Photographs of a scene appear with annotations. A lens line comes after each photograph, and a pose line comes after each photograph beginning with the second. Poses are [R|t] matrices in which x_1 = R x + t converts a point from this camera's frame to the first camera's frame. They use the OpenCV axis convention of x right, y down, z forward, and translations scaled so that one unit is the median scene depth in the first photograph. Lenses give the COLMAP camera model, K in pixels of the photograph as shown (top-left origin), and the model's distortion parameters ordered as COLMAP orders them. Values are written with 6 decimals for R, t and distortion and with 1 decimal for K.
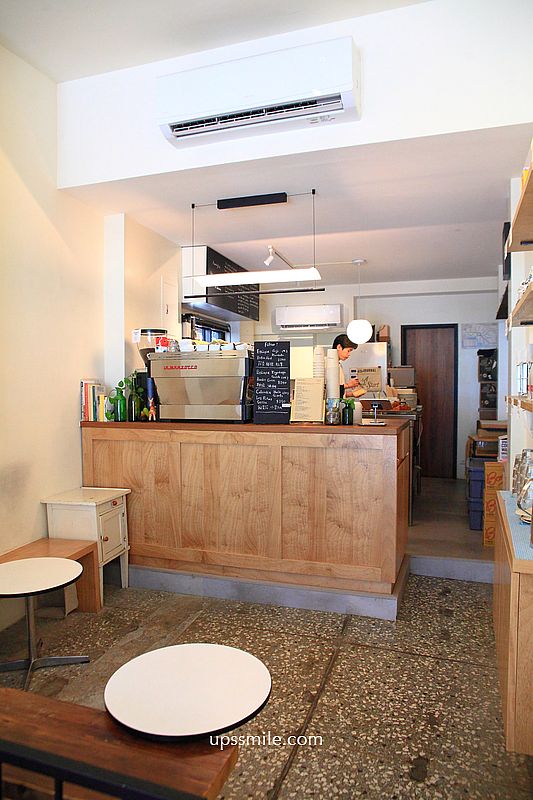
lens RADIAL K [[587.9, 0, 265.3], [0, 587.9, 417.0], [0, 0, 1]] dist [-0.075912, 0.000205]
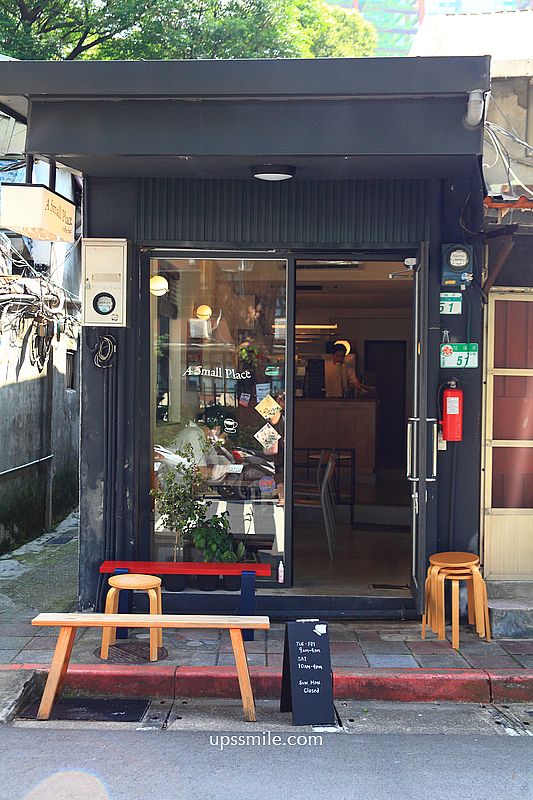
lens RADIAL K [[871.1, 0, 266.5], [0, 871.1, 400.0], [0, 0, 1]] dist [0.023237, 0.023319]
pose [[0.987105, 0.015776, 0.159292, -0.653274], [-0.008410, 0.998868, -0.046812, 0.163349], [-0.159850, 0.044869, 0.986121, -2.030594]]
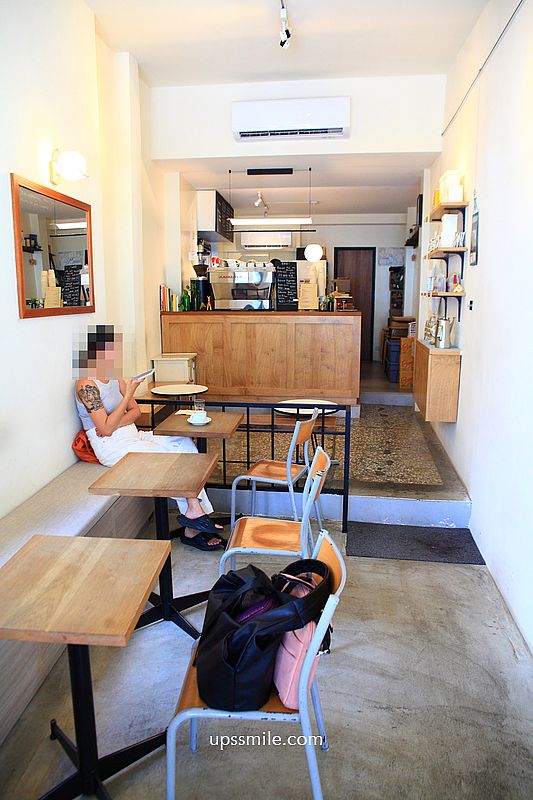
lens RADIAL K [[587.9, 0, 265.3], [0, 587.9, 417.0], [0, 0, 1]] dist [-0.075912, 0.000205]
pose [[0.983568, -0.032925, 0.177512, -0.350372], [0.006860, 0.989336, 0.145490, 0.065509], [-0.180409, -0.141882, 0.973305, -0.665265]]
